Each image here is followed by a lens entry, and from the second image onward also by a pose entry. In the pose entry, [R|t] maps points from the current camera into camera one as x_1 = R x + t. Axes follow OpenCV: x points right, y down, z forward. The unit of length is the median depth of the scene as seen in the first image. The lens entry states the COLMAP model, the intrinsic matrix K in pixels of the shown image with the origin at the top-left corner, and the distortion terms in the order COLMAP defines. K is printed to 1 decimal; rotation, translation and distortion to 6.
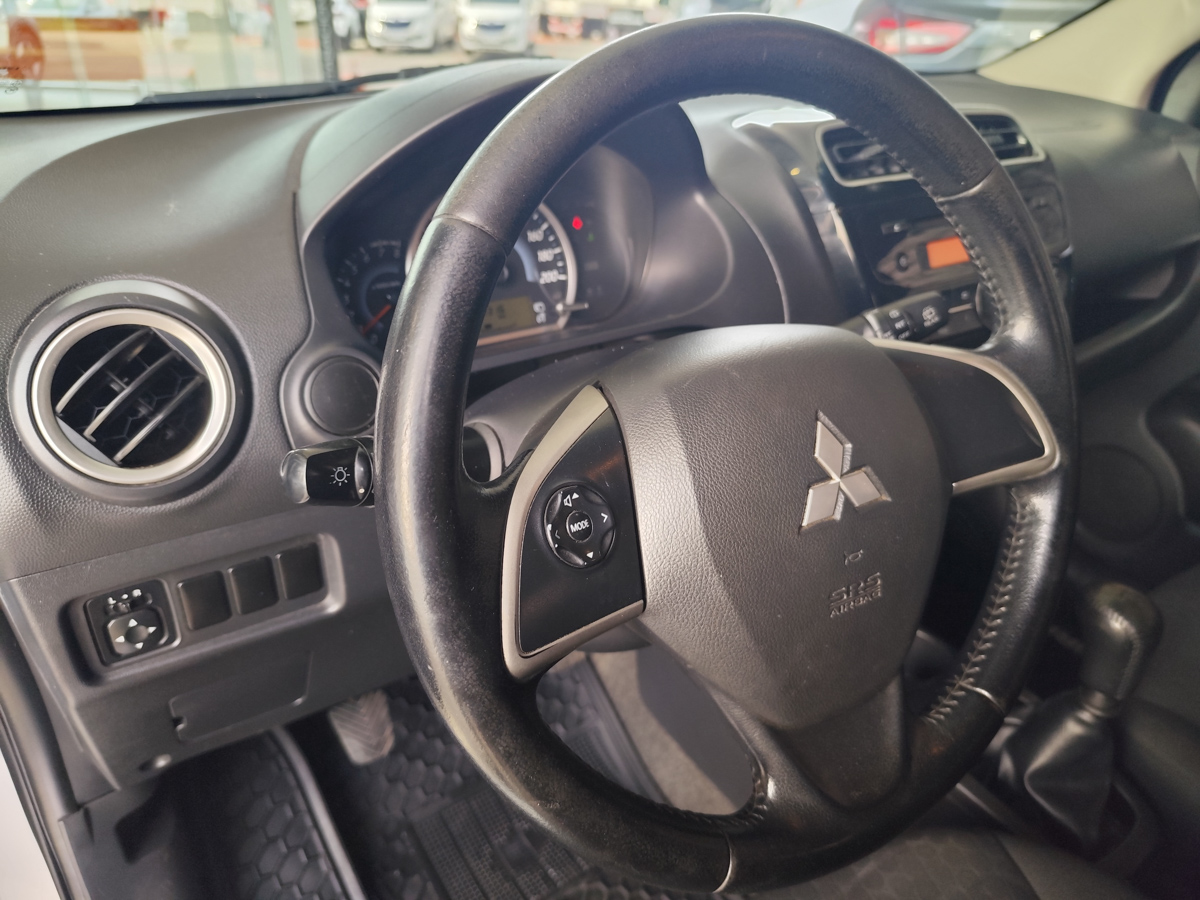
lens RADIAL K [[803.7, 0, 610.6], [0, 803.7, 456.5], [0, 0, 1]] dist [-0.001454, -0.018216]
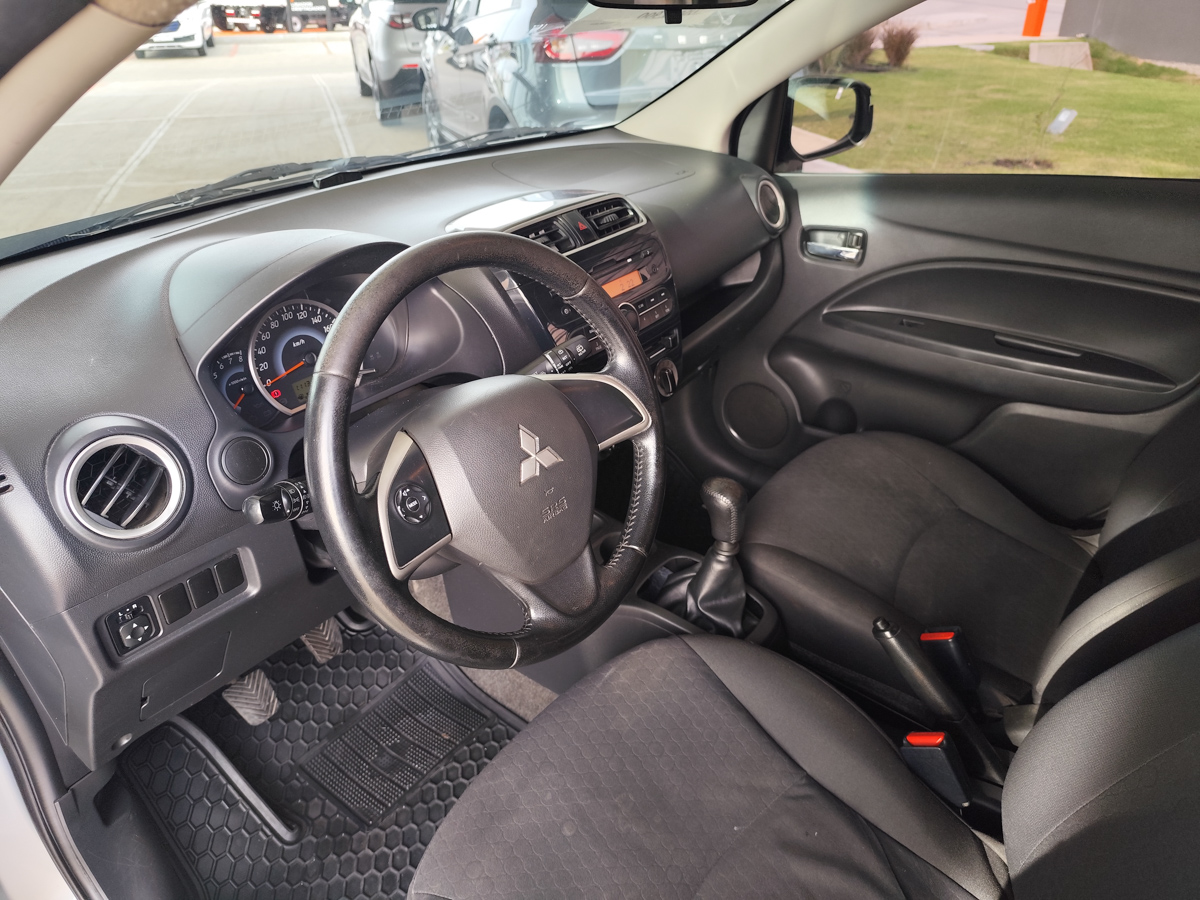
lens RADIAL K [[803.7, 0, 617.4], [0, 803.7, 439.1], [0, 0, 1]] dist [-0.001454, -0.018216]
pose [[0.939954, -0.187338, 0.285292, -0.074099], [0.183280, 0.982201, 0.041110, -0.046950], [-0.287916, 0.013647, 0.957558, -0.809905]]
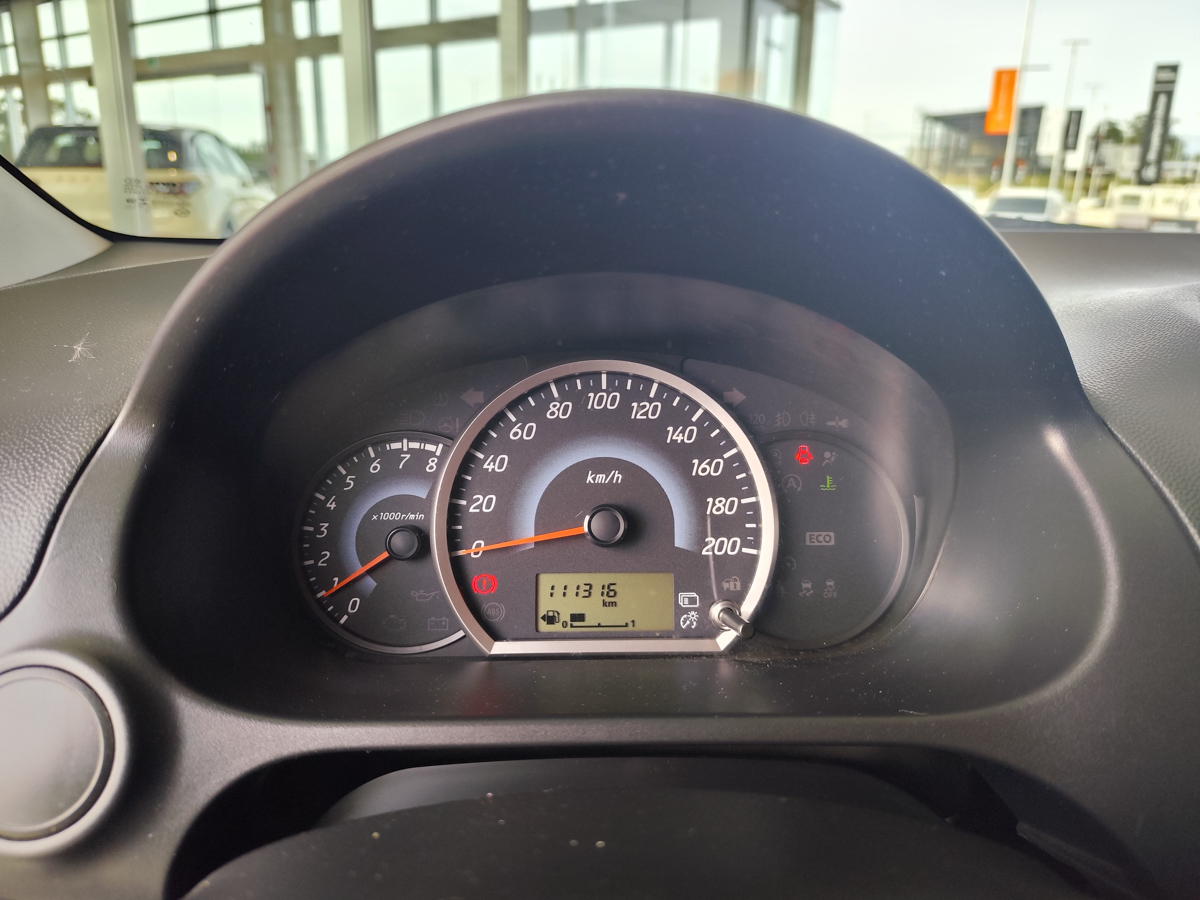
lens RADIAL K [[803.7, 0, 632.1], [0, 803.7, 452.2], [0, 0, 1]] dist [-0.001454, -0.018216]
pose [[0.860925, 0.131226, -0.491516, 0.168851], [-0.247342, 0.952250, -0.179005, -0.244483], [0.444556, 0.275682, 0.852273, 0.722278]]
